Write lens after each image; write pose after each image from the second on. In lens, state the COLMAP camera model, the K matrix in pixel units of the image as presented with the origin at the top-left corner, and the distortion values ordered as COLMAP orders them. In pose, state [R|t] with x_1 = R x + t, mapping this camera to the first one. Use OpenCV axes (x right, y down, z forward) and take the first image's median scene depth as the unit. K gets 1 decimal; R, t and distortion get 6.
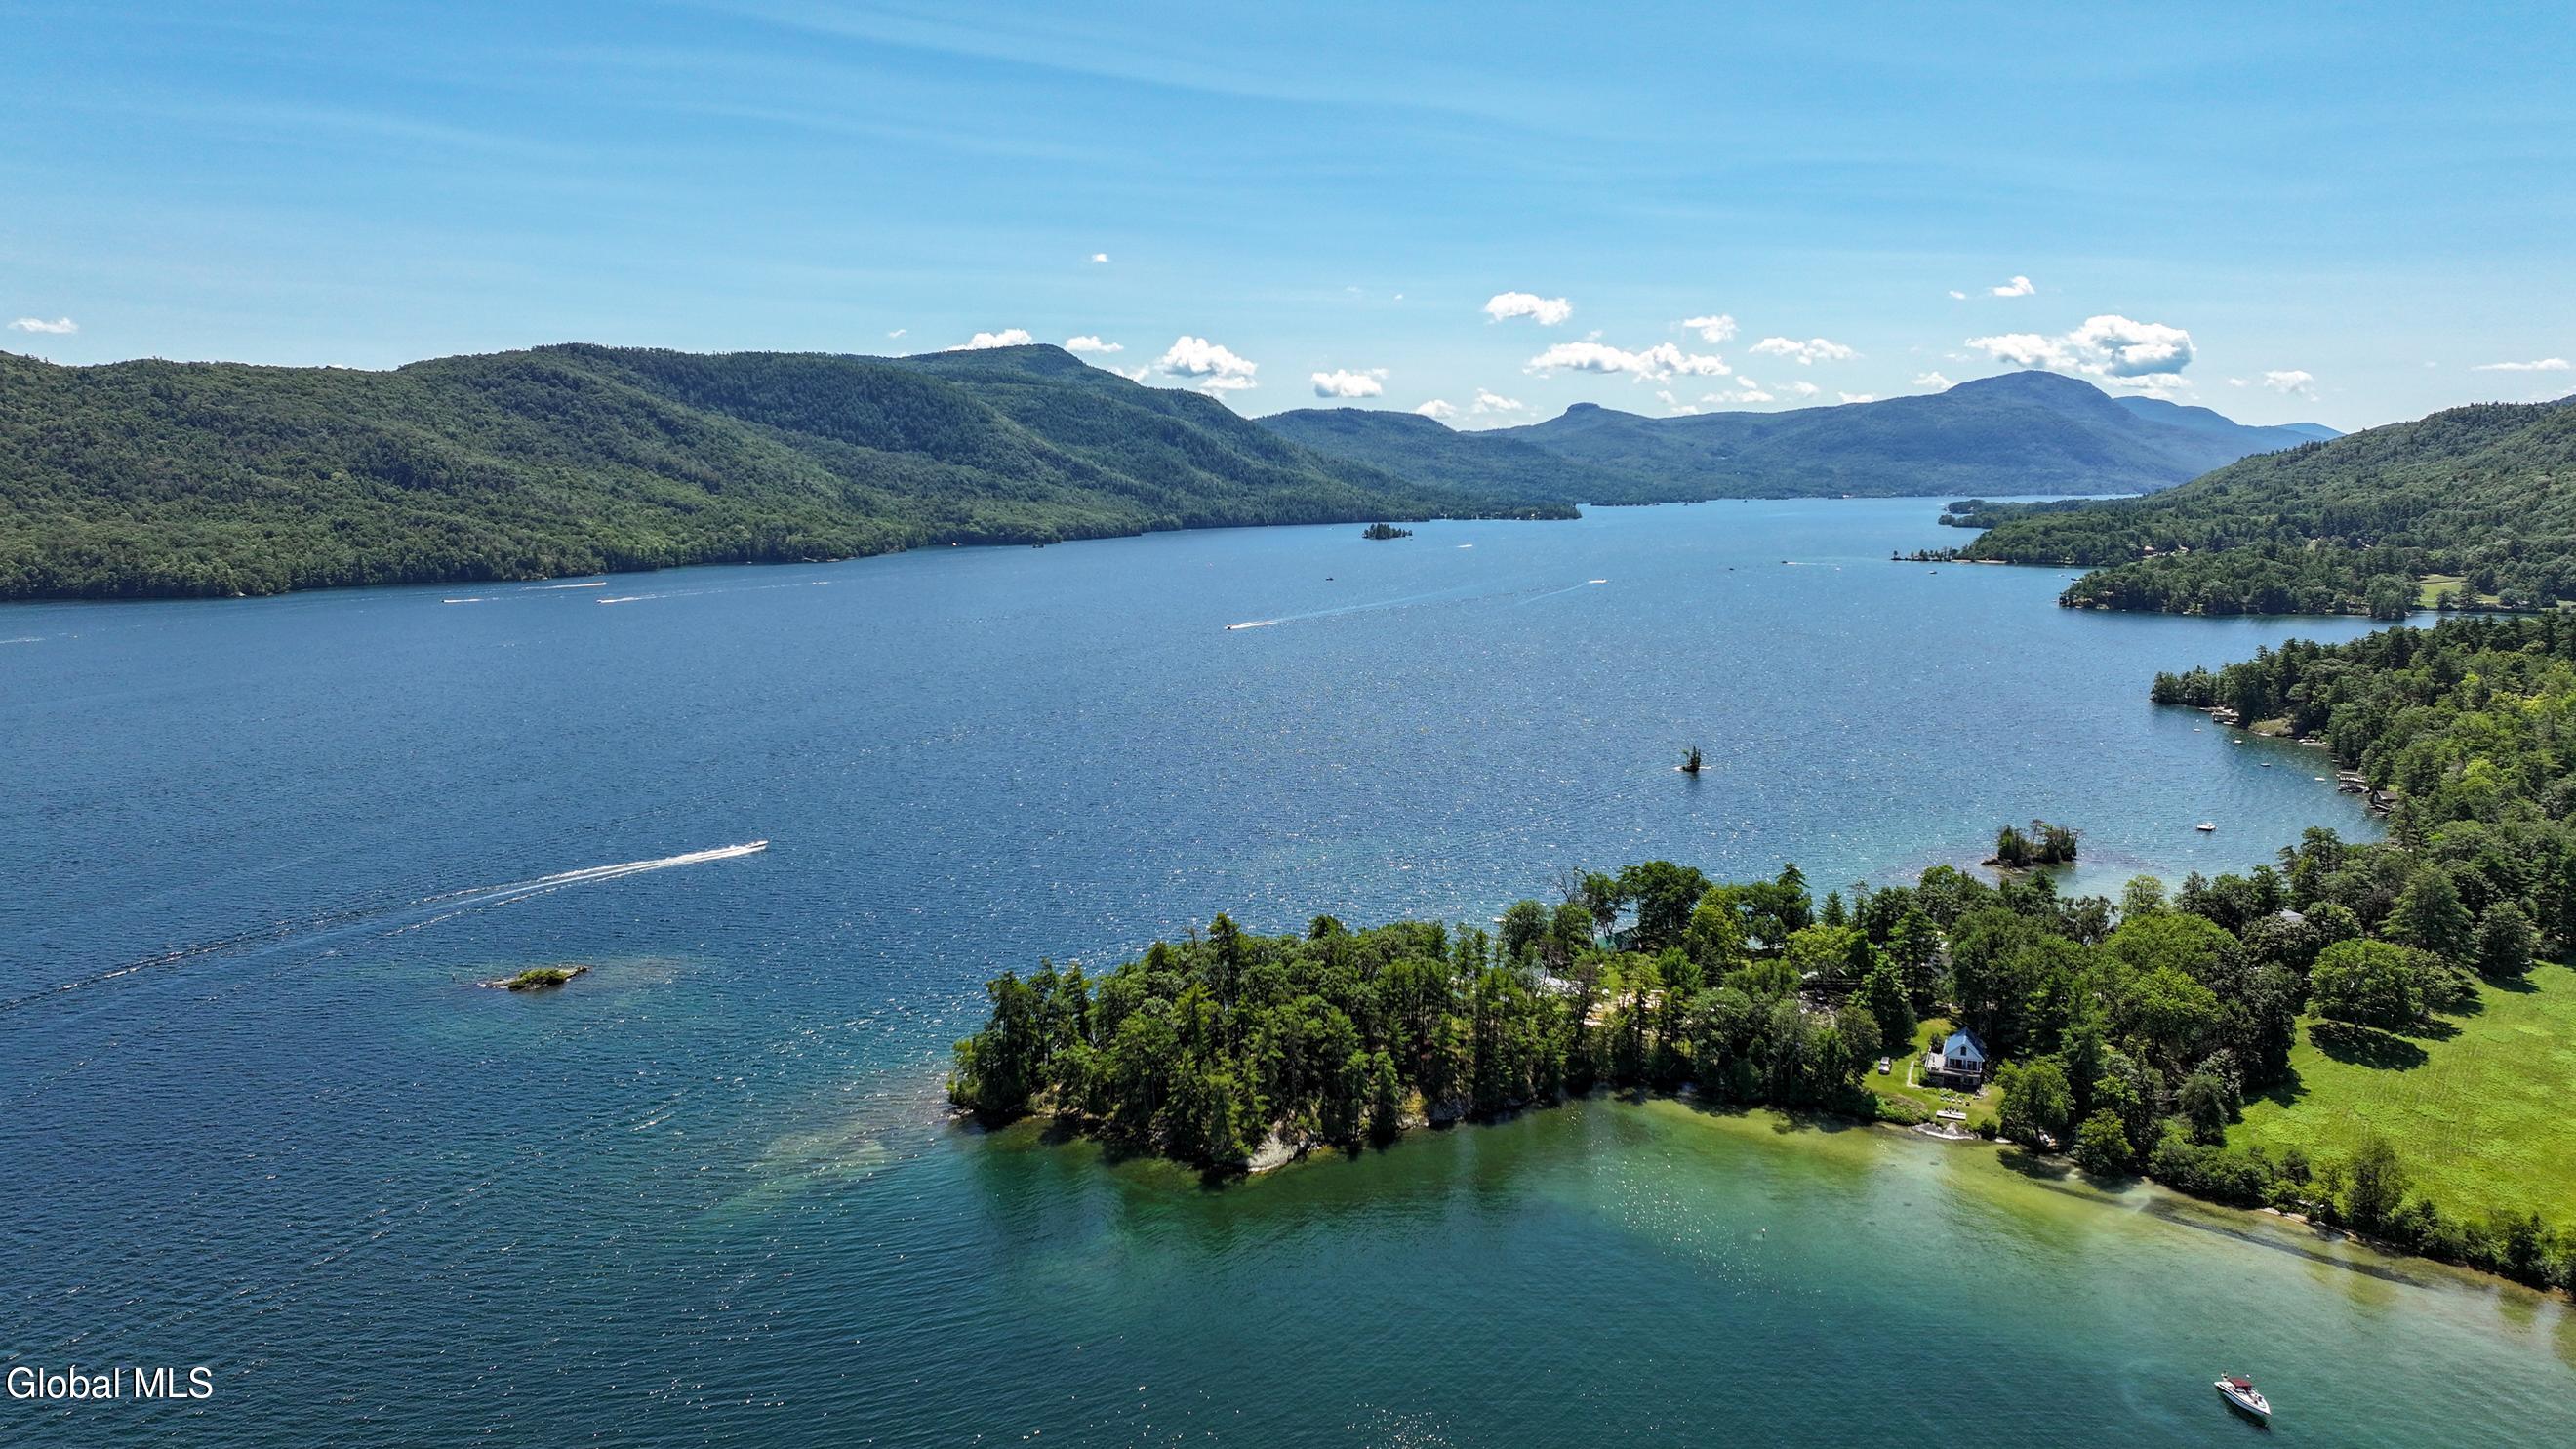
lens RADIAL K [[1810.5, 0, 1278.8], [0, 1810.5, 719.7], [0, 0, 1]] dist [-0.002240, 0.015871]
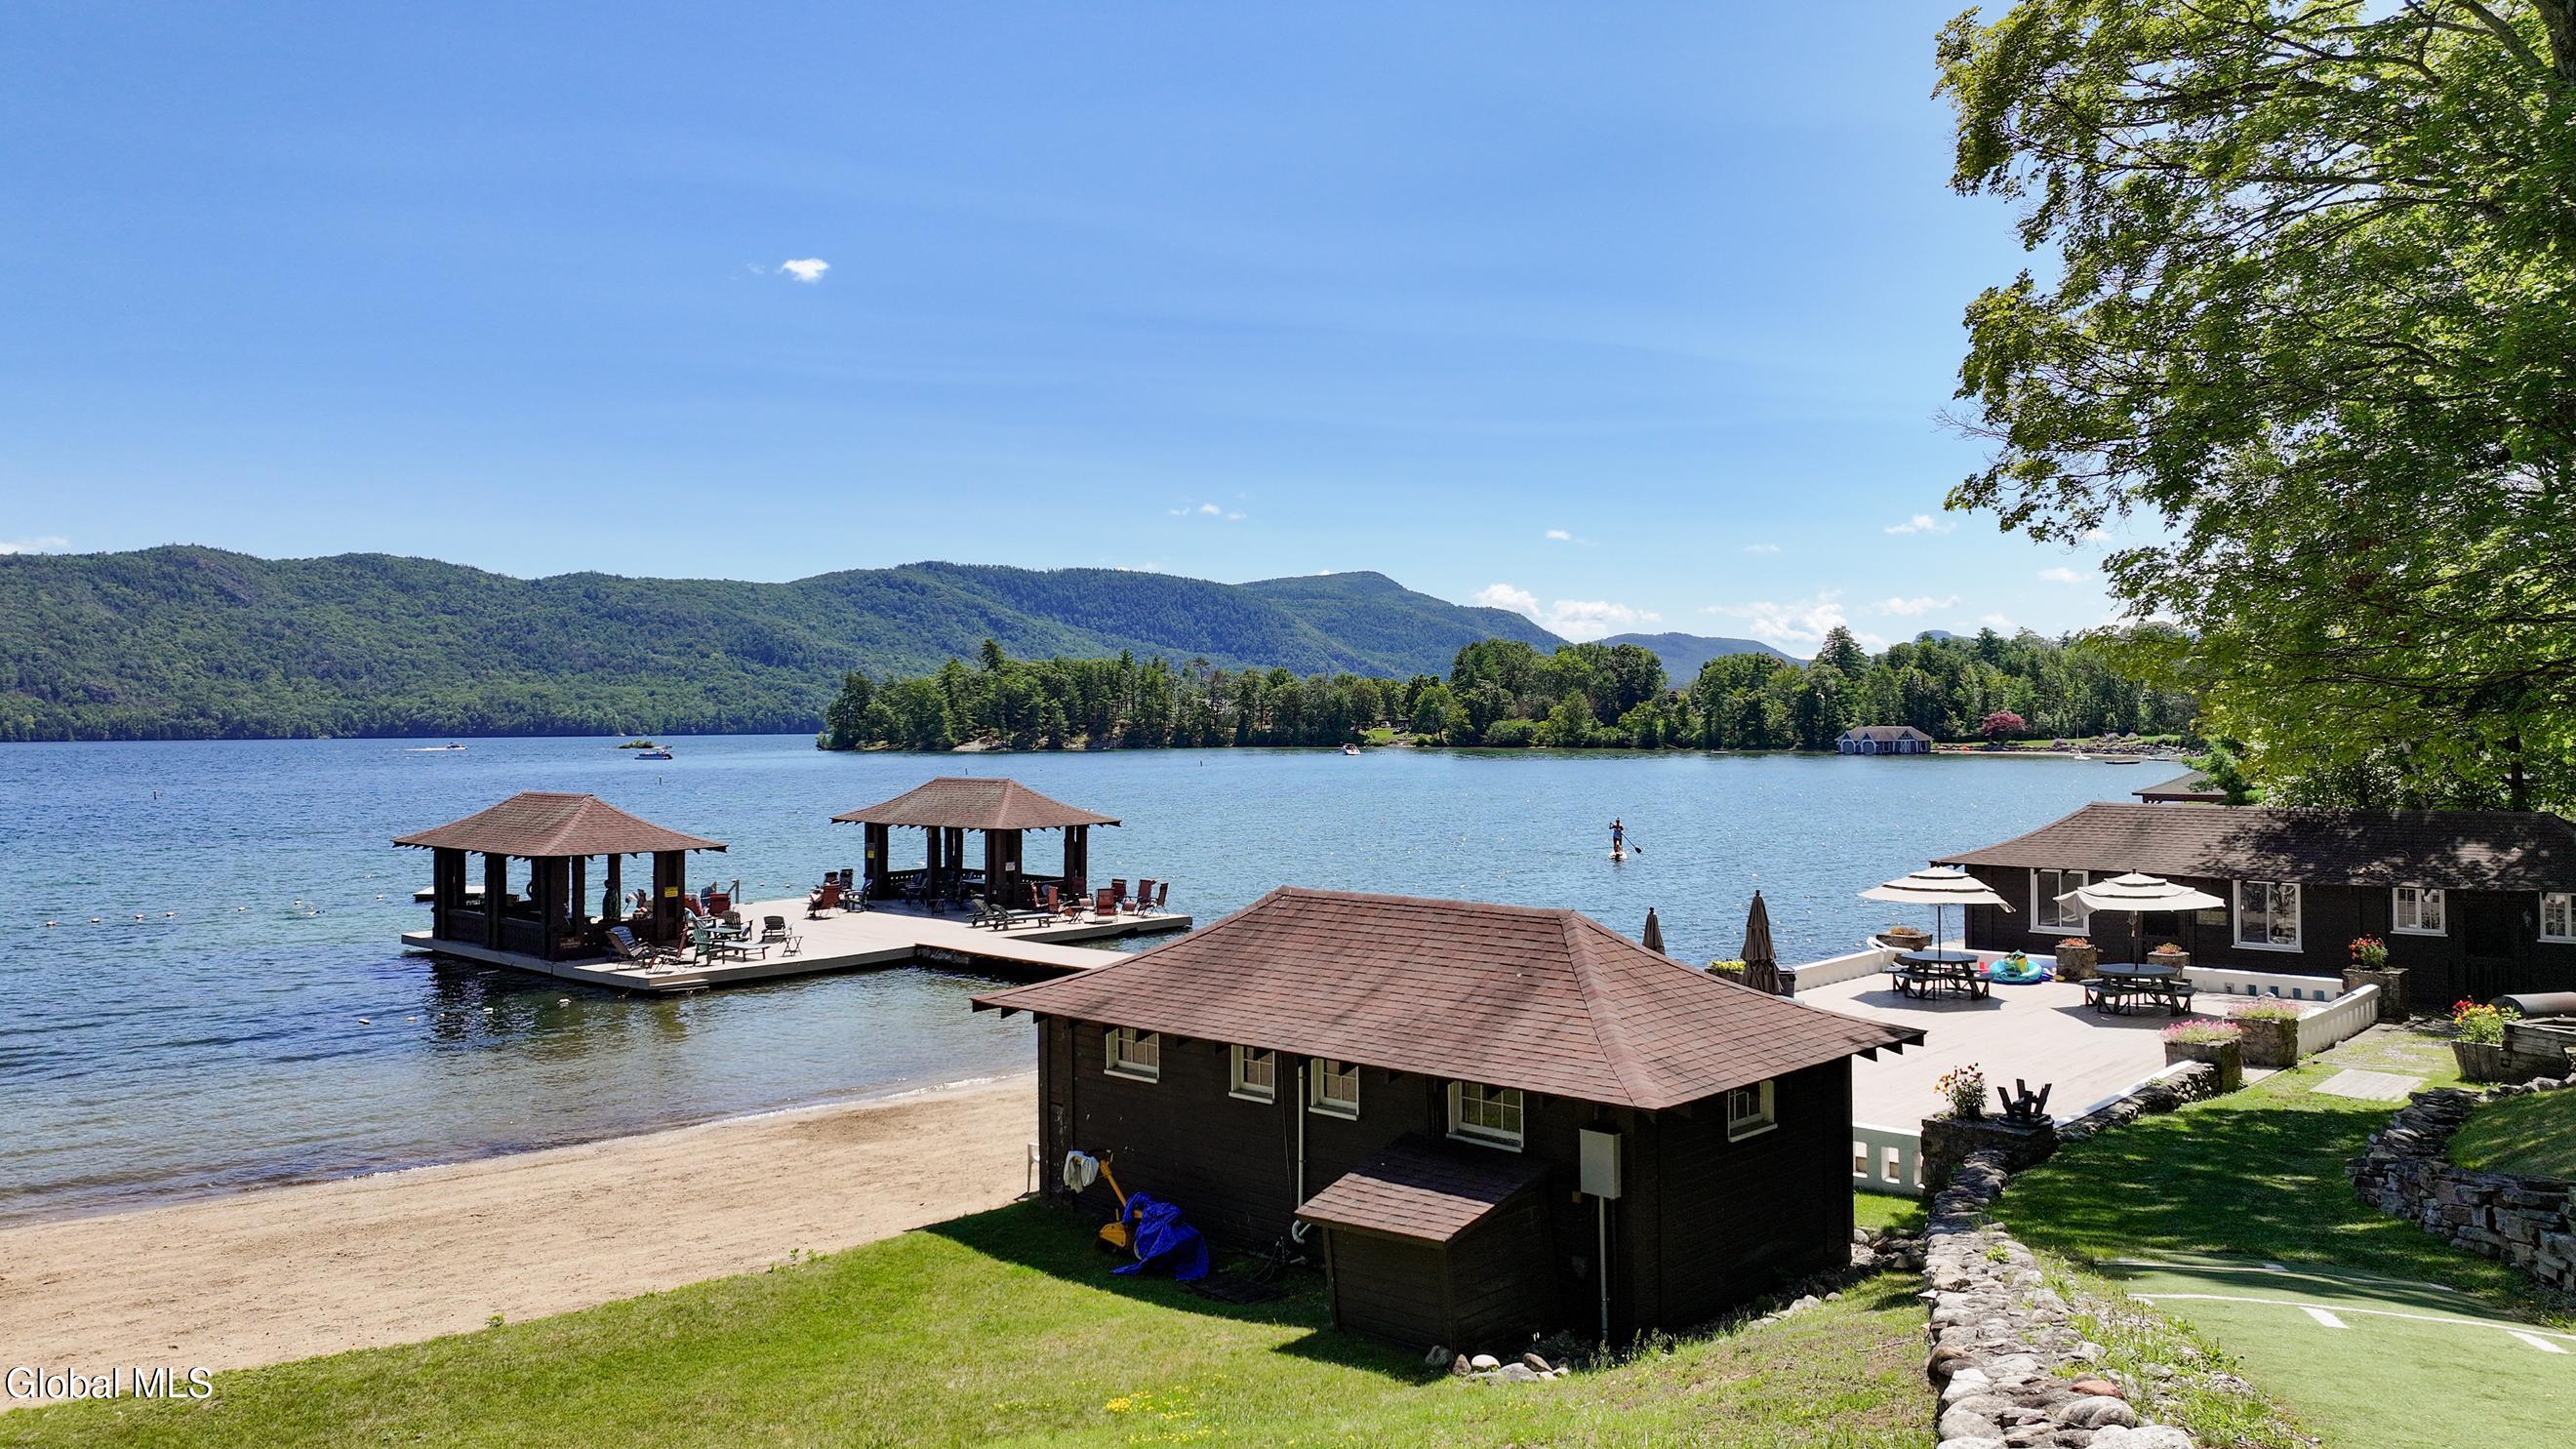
lens RADIAL K [[1810.5, 0, 1287.7], [0, 1810.5, 726.7], [0, 0, 1]] dist [-0.002240, 0.015871]
pose [[0.979980, -0.006355, -0.198994, 0.074615], [-0.020503, 0.990955, -0.132617, 0.053229], [0.198037, 0.134042, 0.970986, -0.066587]]
